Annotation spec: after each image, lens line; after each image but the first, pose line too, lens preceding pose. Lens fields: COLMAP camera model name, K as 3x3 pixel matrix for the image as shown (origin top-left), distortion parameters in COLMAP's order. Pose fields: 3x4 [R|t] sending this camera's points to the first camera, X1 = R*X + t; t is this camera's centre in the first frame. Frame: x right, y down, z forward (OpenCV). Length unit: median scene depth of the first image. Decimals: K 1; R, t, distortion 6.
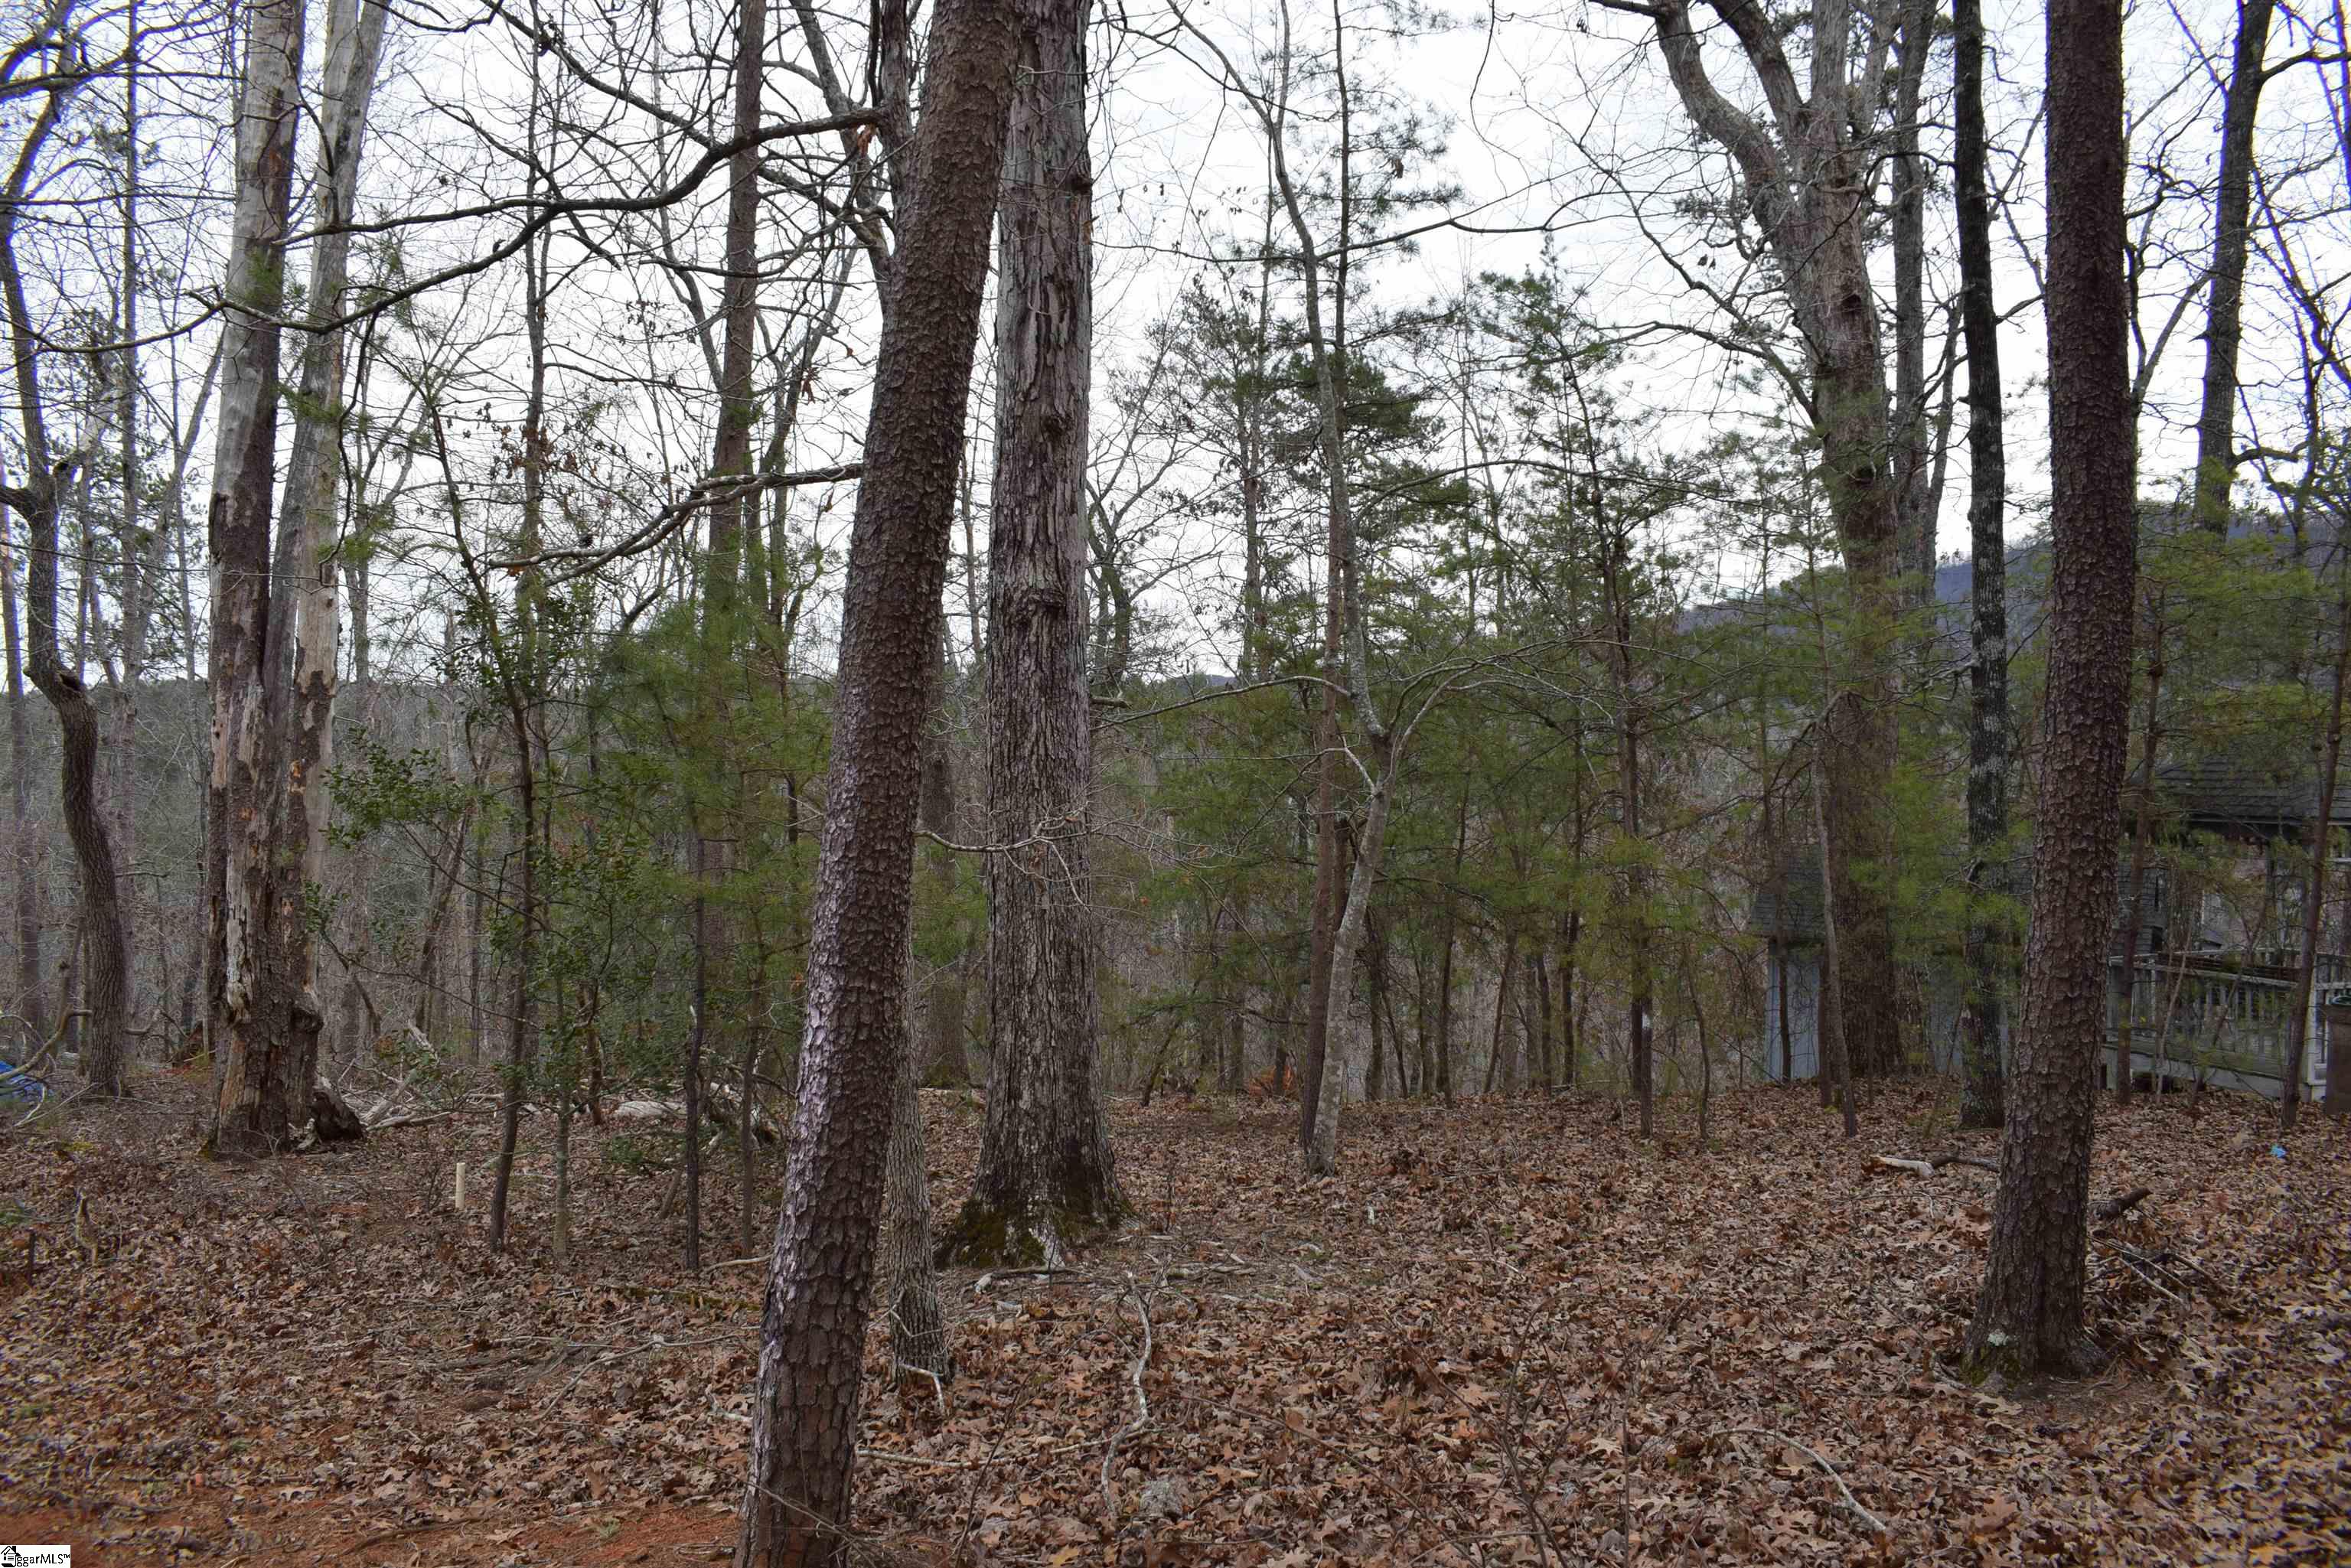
lens RADIAL K [[1822.1, 0, 1171.4], [0, 1822.1, 786.1], [0, 0, 1]] dist [-0.095938, 0.016528]
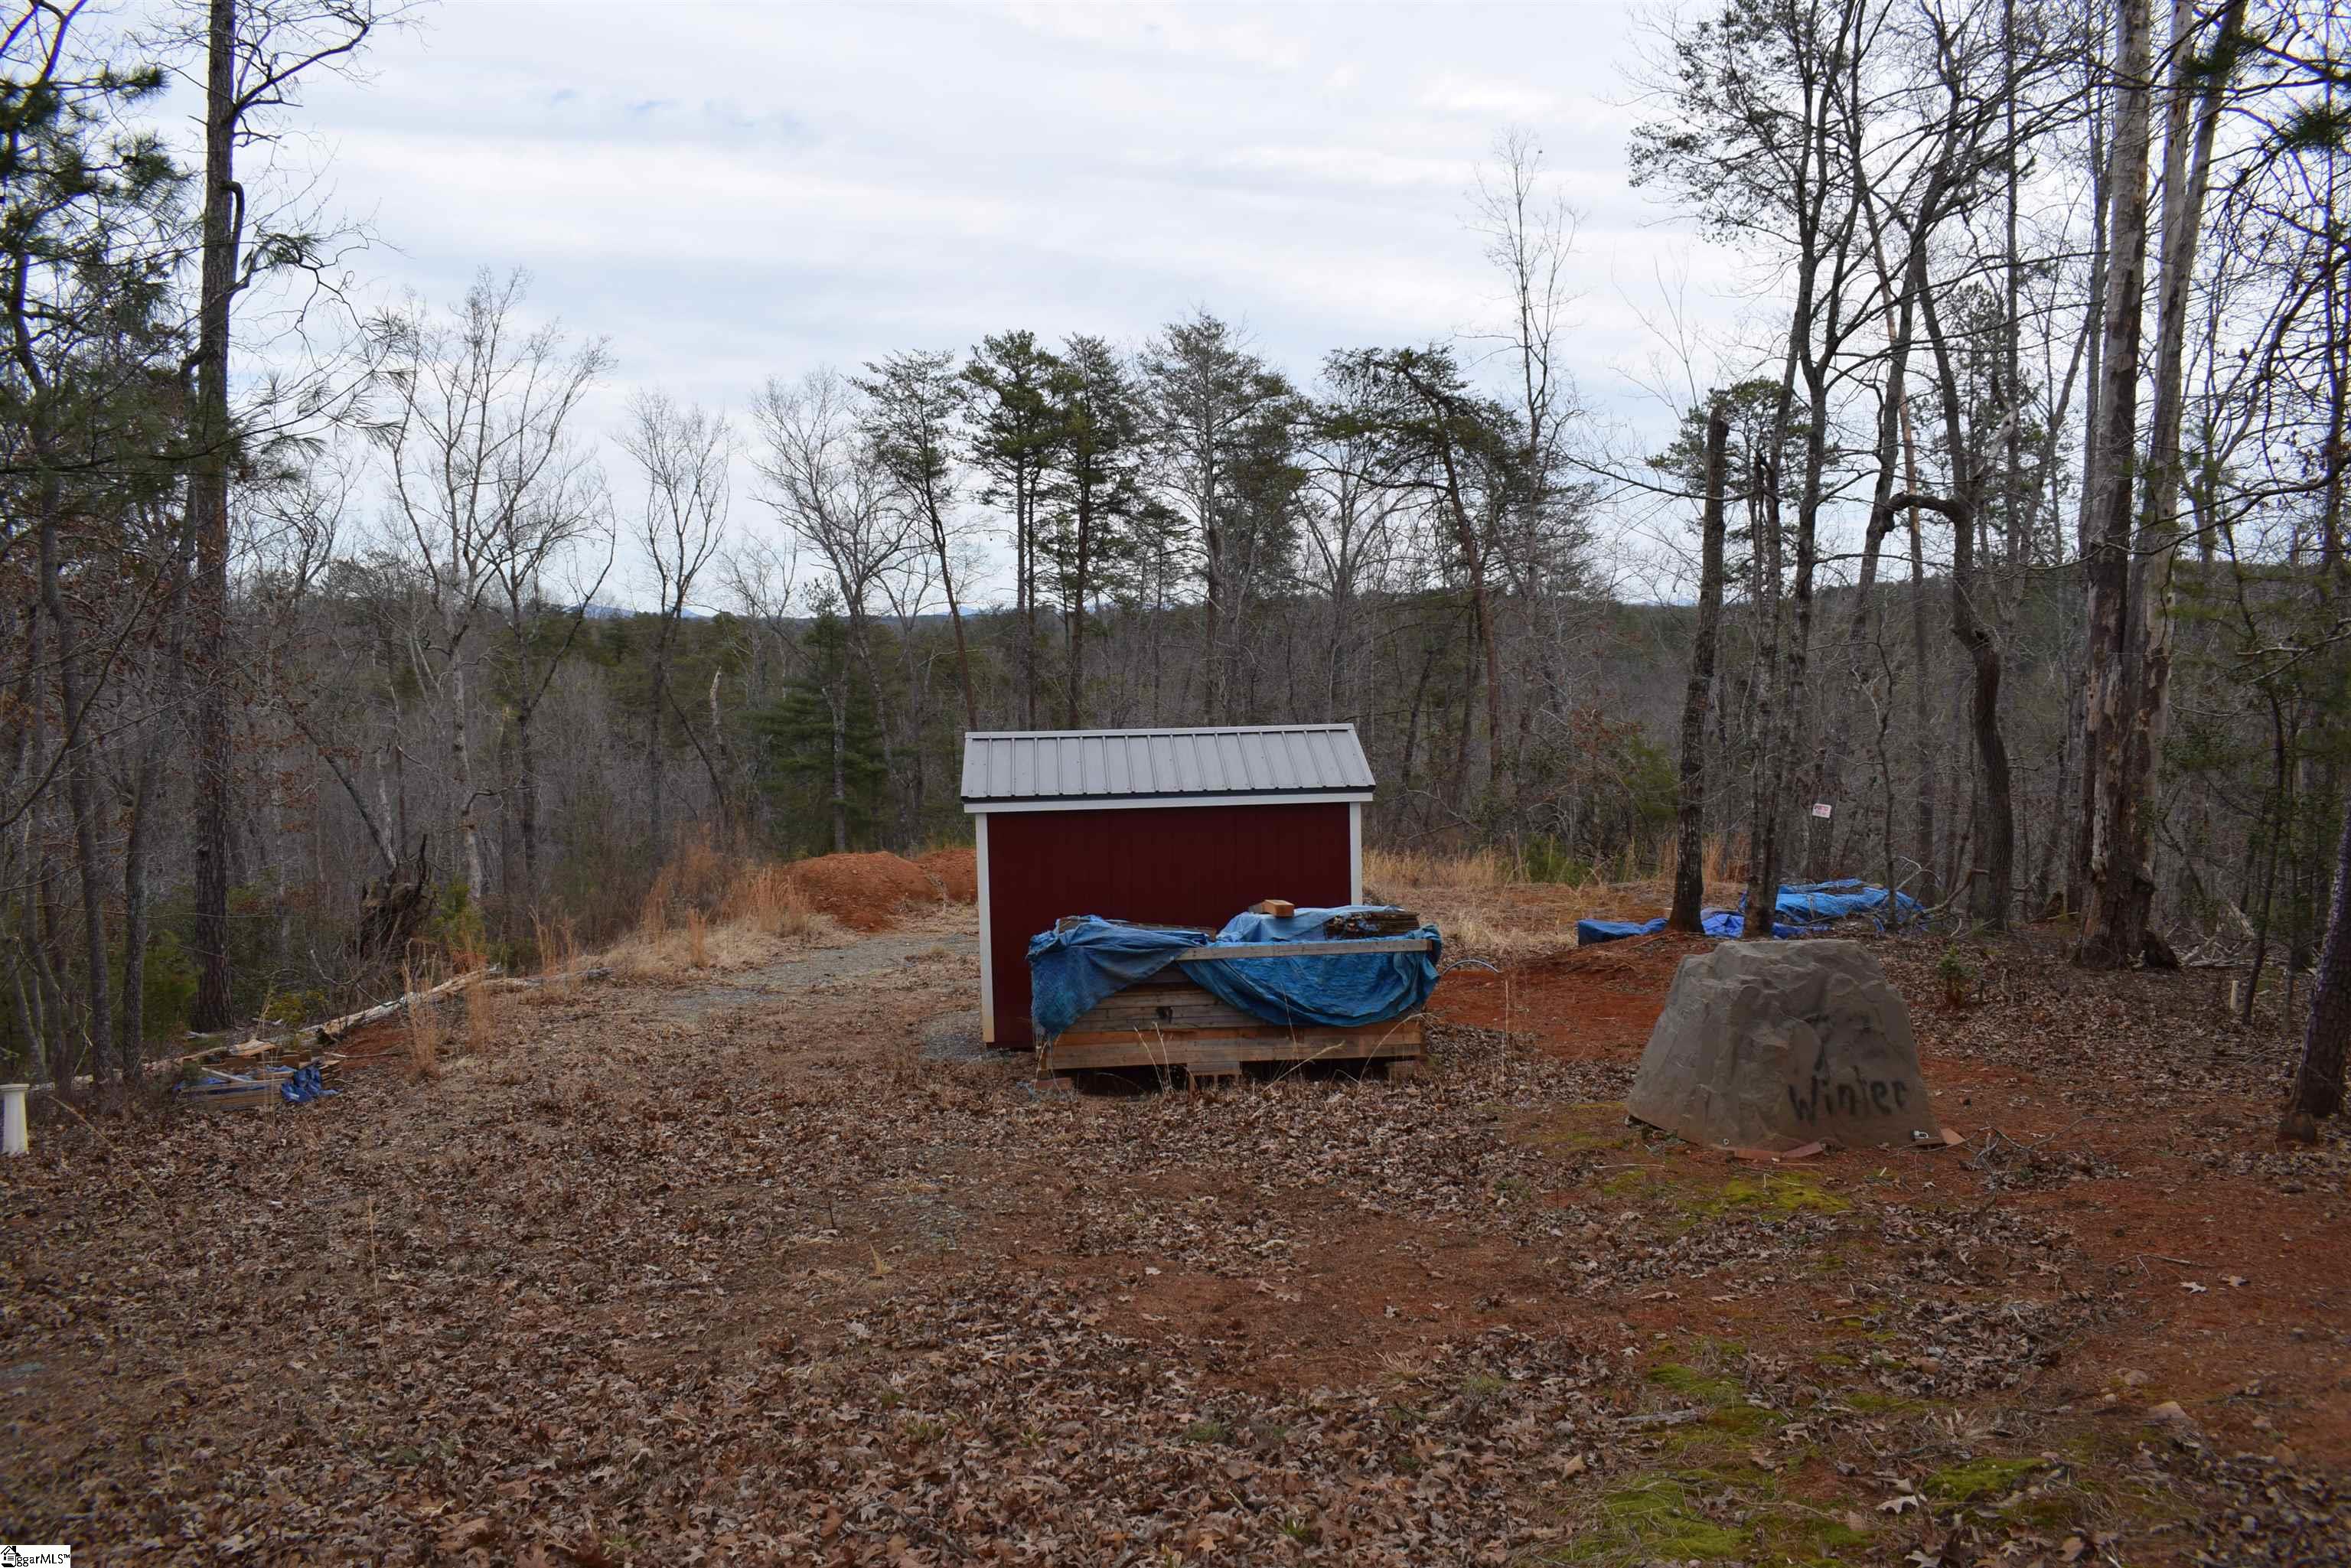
lens RADIAL K [[1822.1, 0, 1181.9], [0, 1822.1, 807.7], [0, 0, 1]] dist [-0.095938, 0.016528]
pose [[0.574874, 0.058154, -0.816173, 0.280084], [0.005064, 0.997199, 0.074619, -0.051883], [0.818226, -0.047030, 0.572970, -0.547413]]
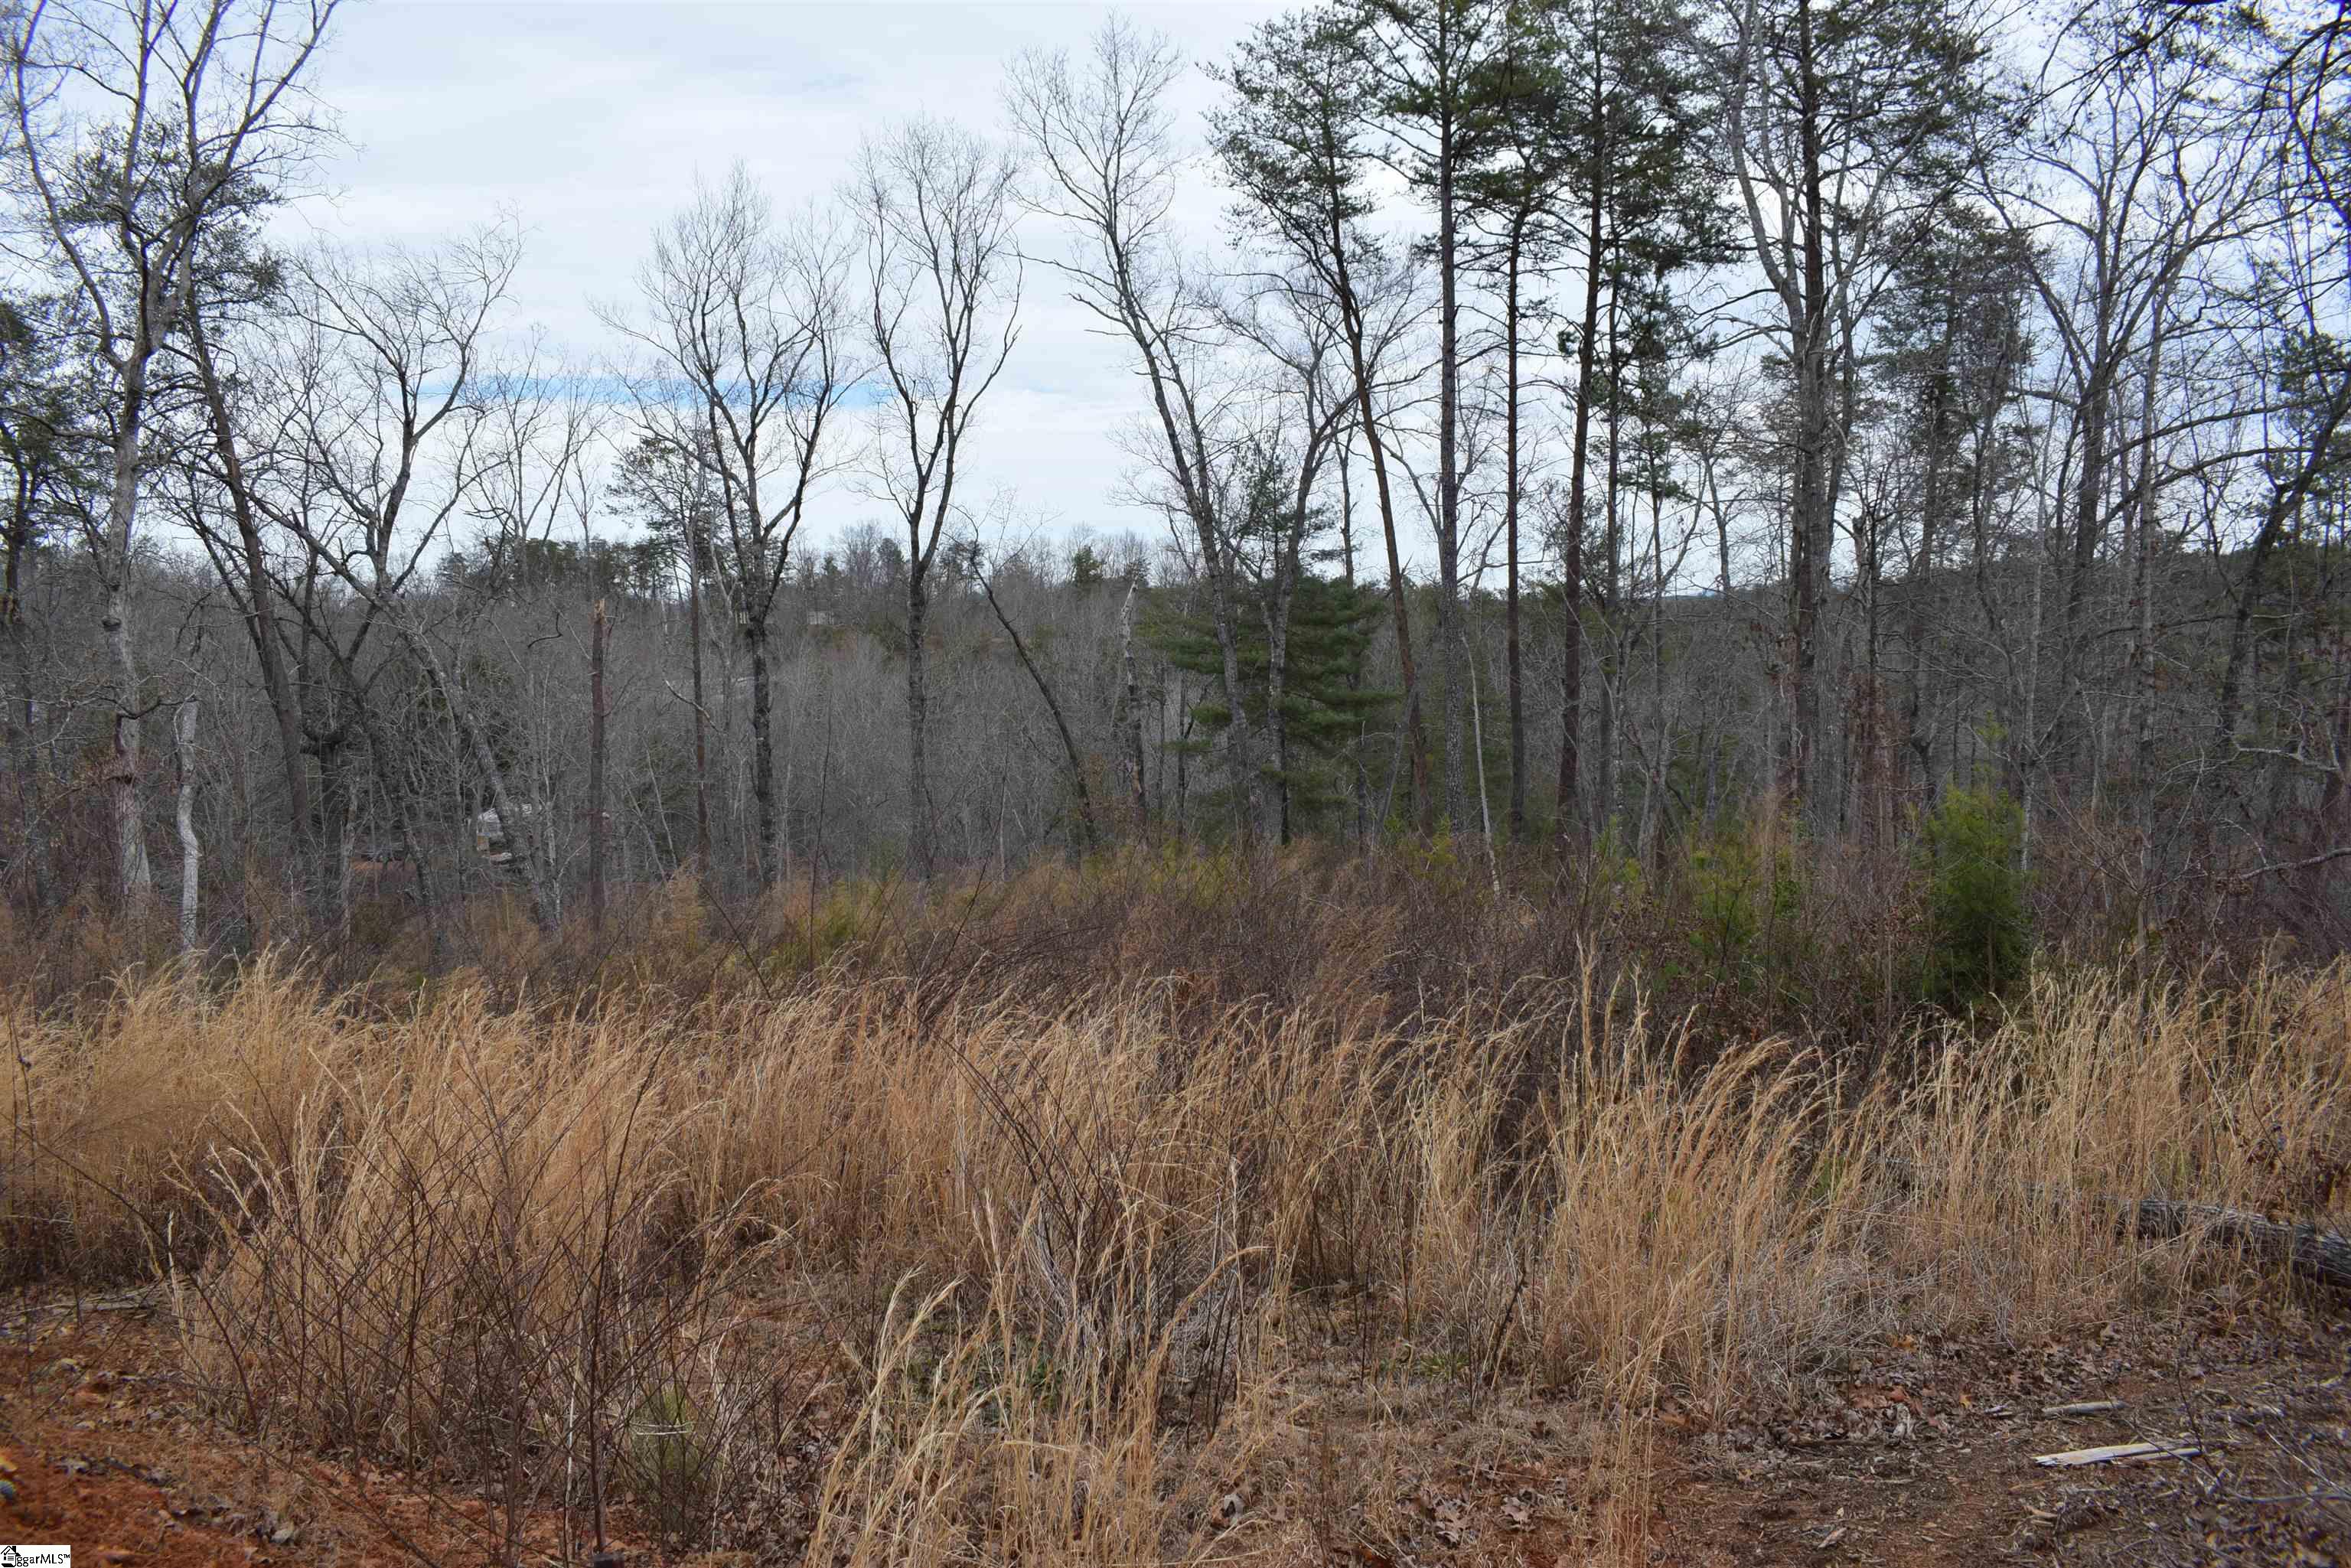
lens RADIAL K [[1822.1, 0, 1153.8], [0, 1822.1, 787.2], [0, 0, 1]] dist [-0.095938, 0.016528]
pose [[0.186571, 0.064880, -0.980297, -2.133933], [0.014068, 0.997538, 0.068699, 0.221056], [0.982341, -0.026608, 0.185199, 1.645756]]
